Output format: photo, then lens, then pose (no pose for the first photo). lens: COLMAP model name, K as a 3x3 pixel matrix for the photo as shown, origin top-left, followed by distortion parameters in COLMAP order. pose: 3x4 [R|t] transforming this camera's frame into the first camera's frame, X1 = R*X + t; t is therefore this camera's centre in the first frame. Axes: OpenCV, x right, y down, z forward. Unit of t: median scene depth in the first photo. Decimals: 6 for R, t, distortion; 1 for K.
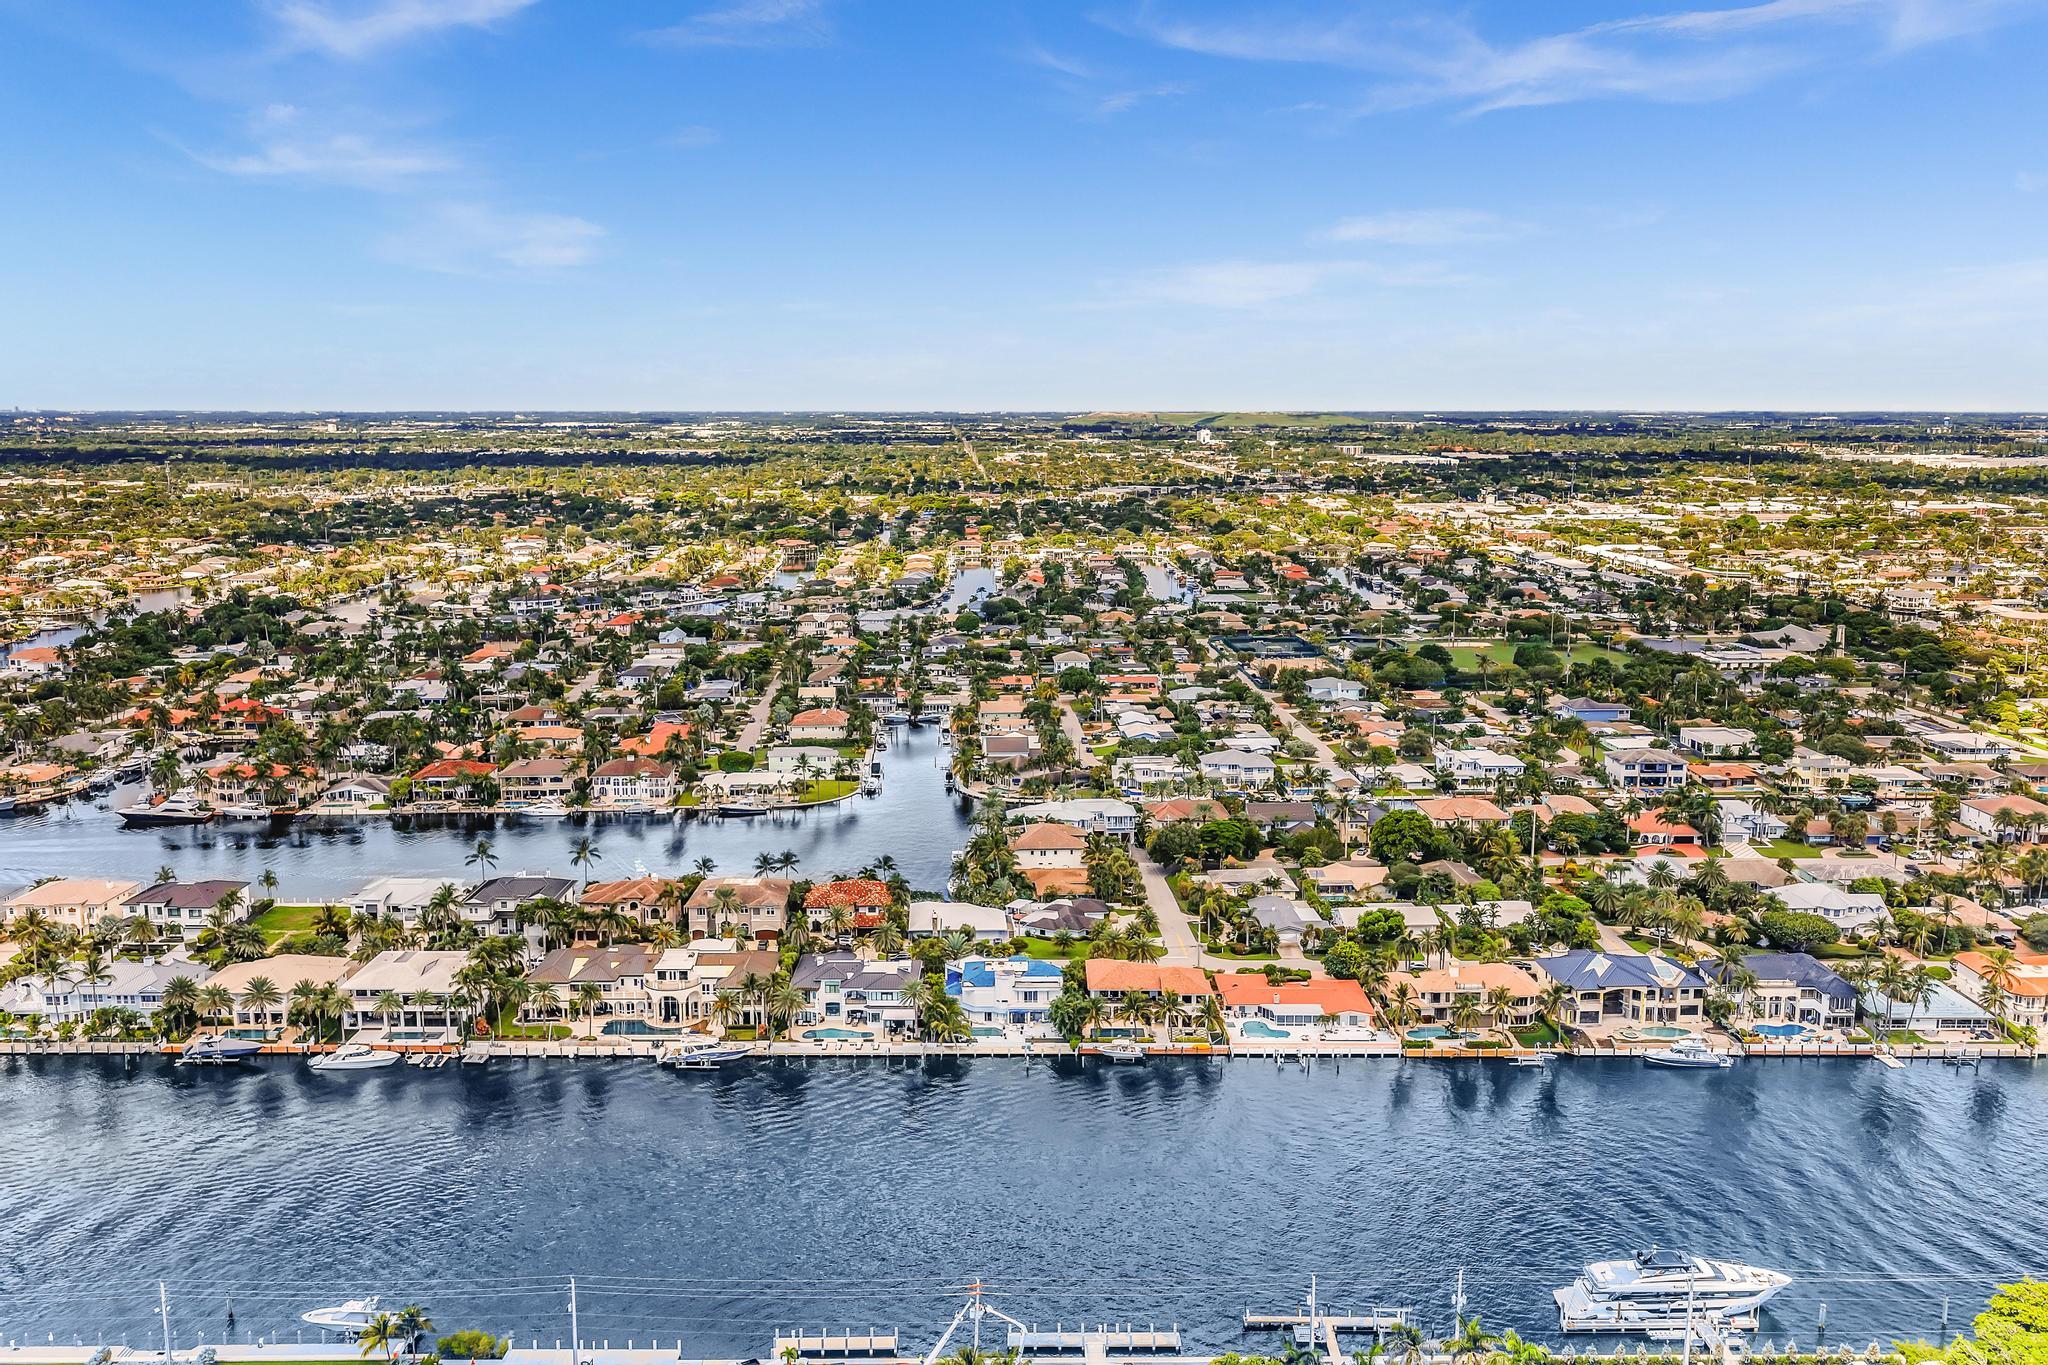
lens RADIAL K [[1701.5, 0, 1024.2], [0, 1701.5, 684.4], [0, 0, 1]] dist [0.013710, -0.023685]
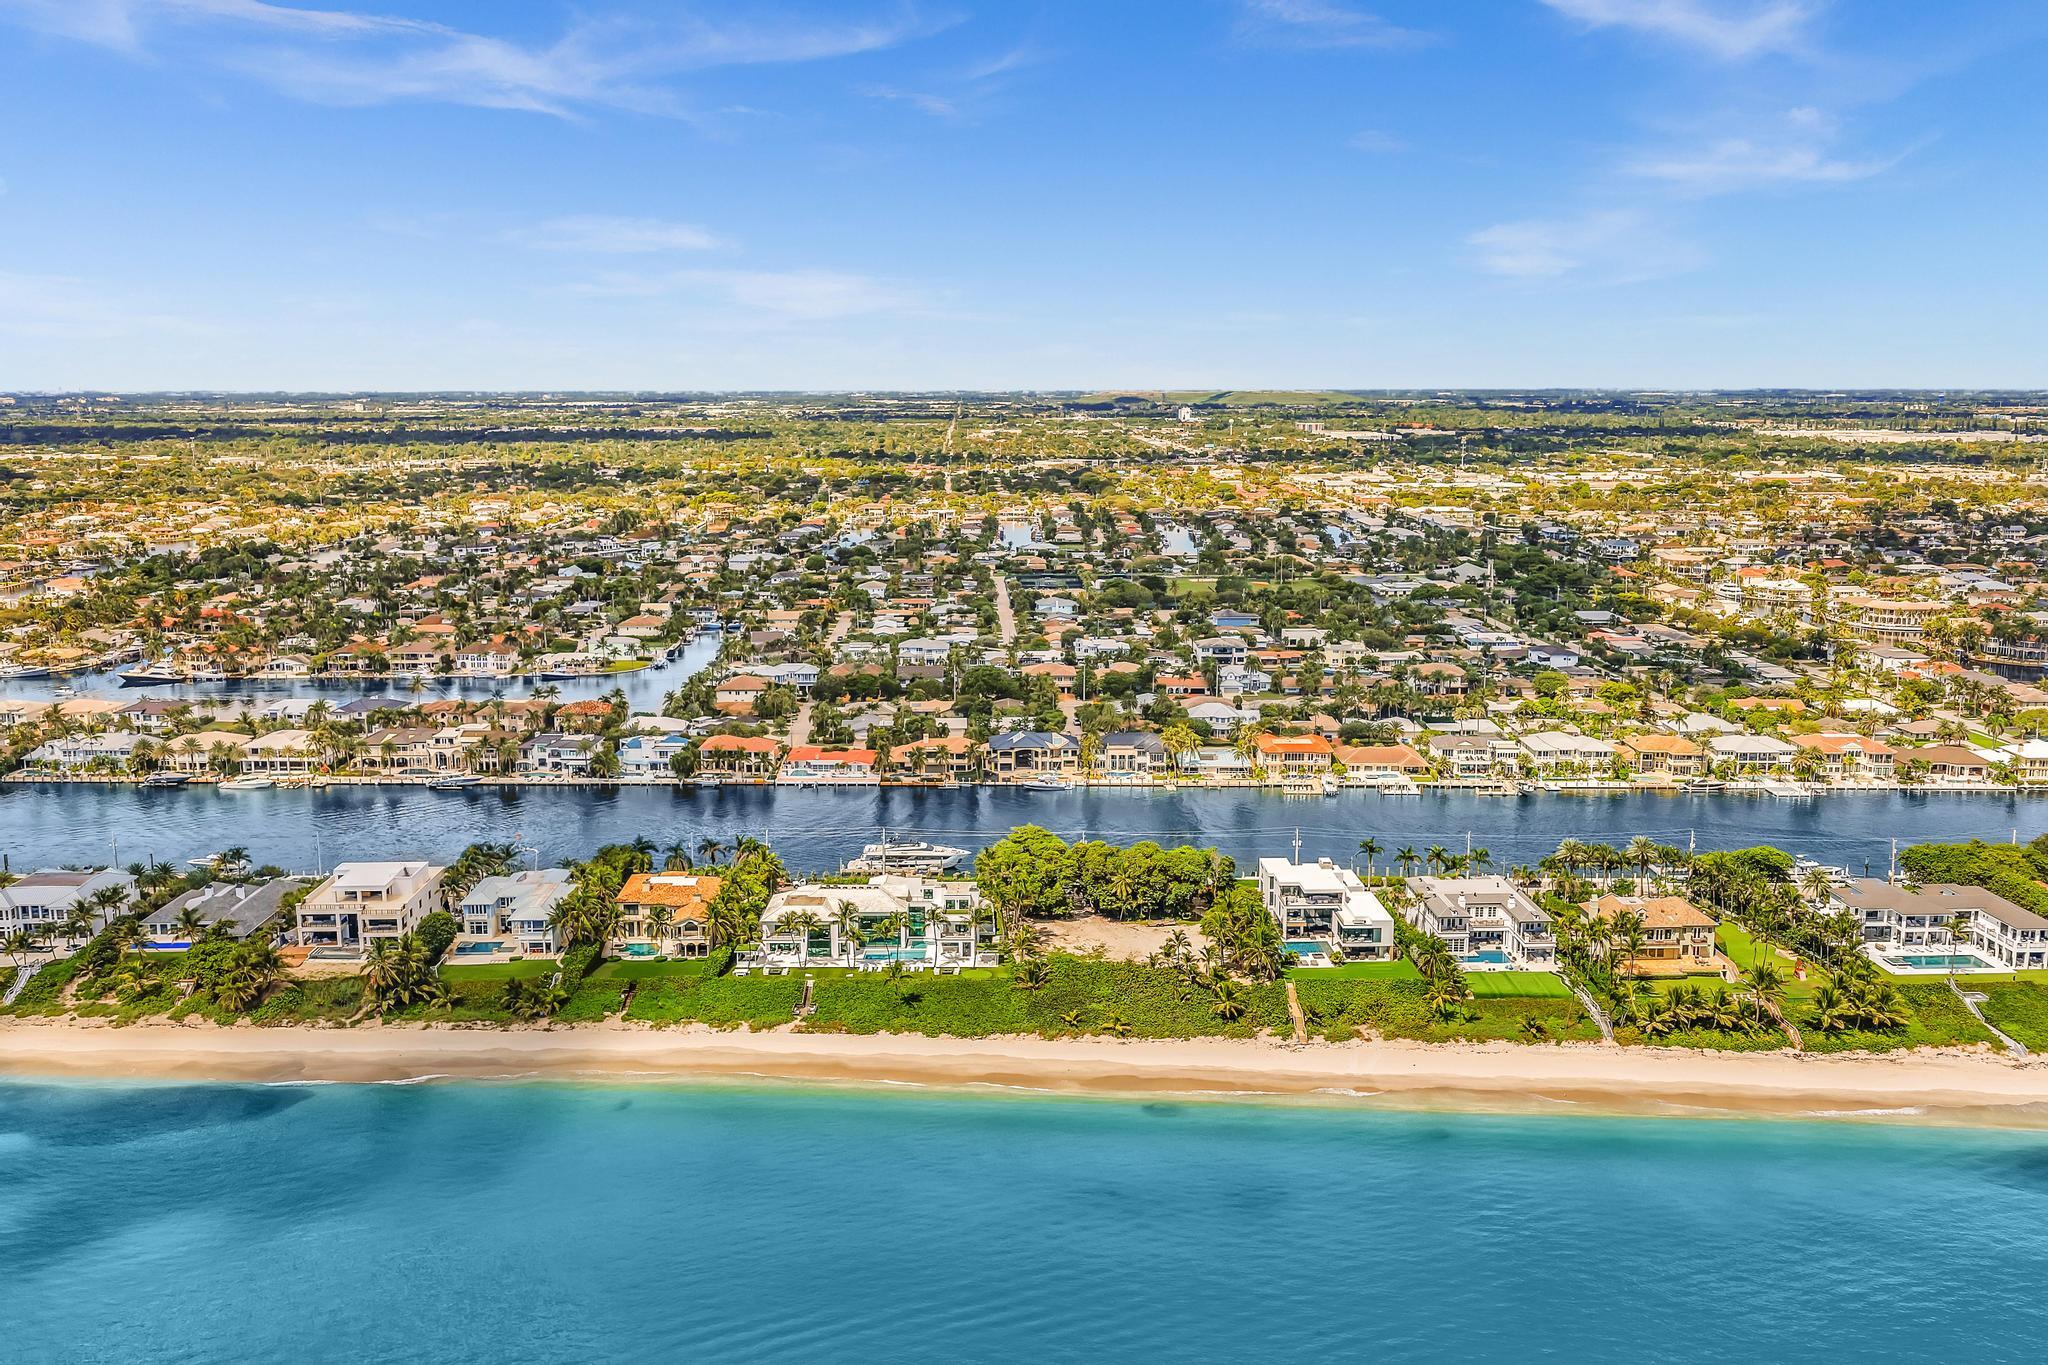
lens RADIAL K [[1701.5, 0, 1026.2], [0, 1701.5, 688.2], [0, 0, 1]] dist [0.013710, -0.023685]
pose [[0.999818, 0.001656, -0.019031, 0.137272], [-0.001382, 0.999896, 0.014370, 0.034828], [0.019052, -0.014341, 0.999716, -0.222179]]
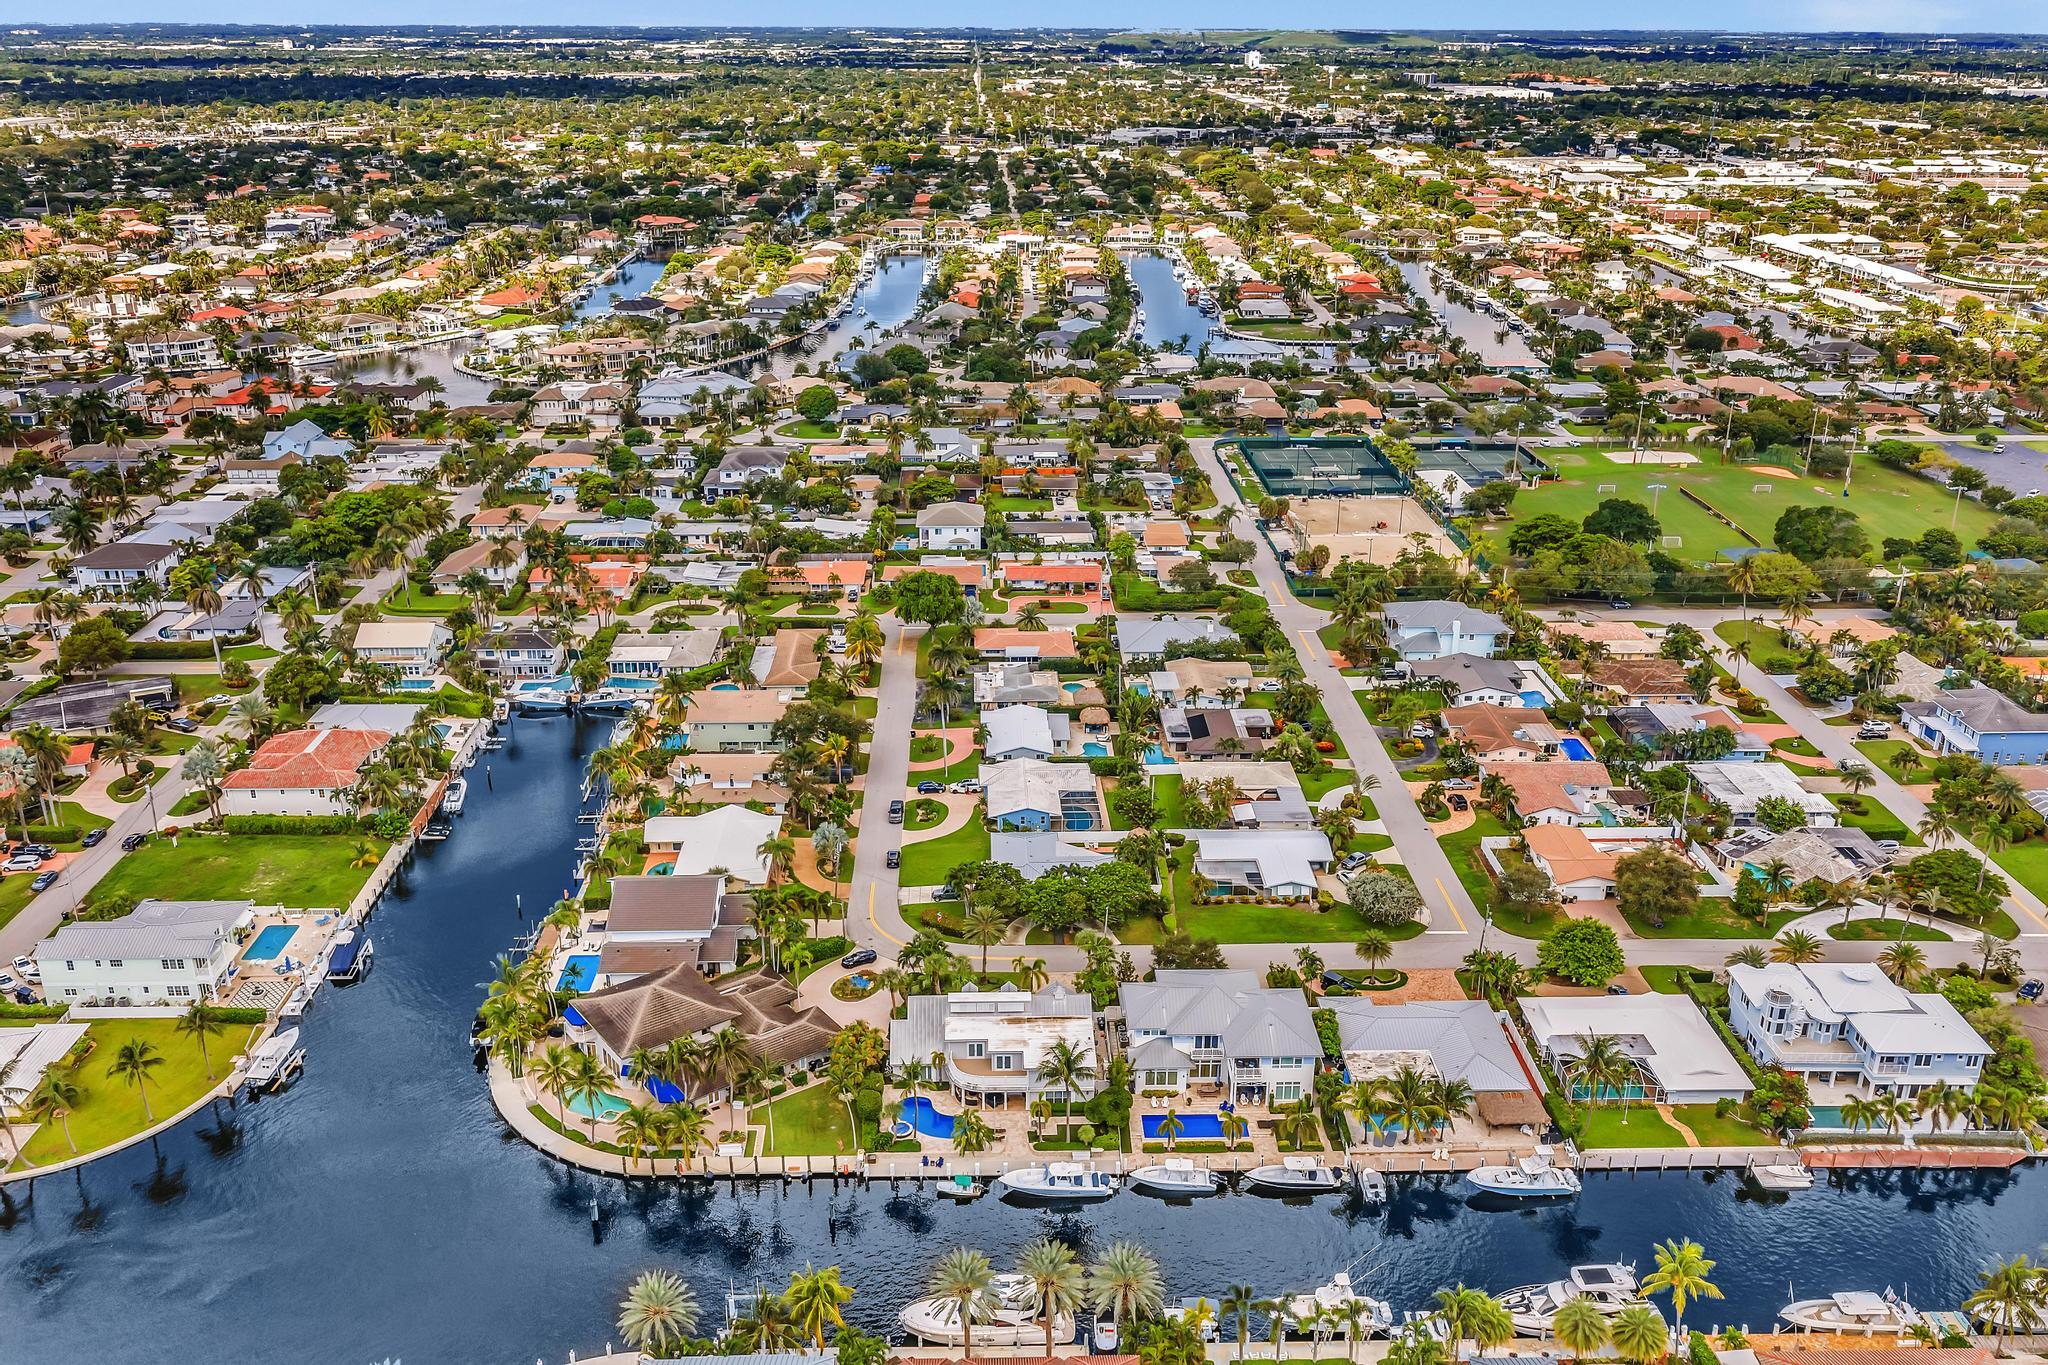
lens RADIAL K [[1701.5, 0, 1022.7], [0, 1701.5, 680.6], [0, 0, 1]] dist [0.013710, -0.023685]
pose [[0.999682, 0.013581, -0.021225, 0.051552], [-0.008932, 0.978620, 0.205482, -0.062089], [0.023562, -0.205227, 0.978431, 0.375265]]
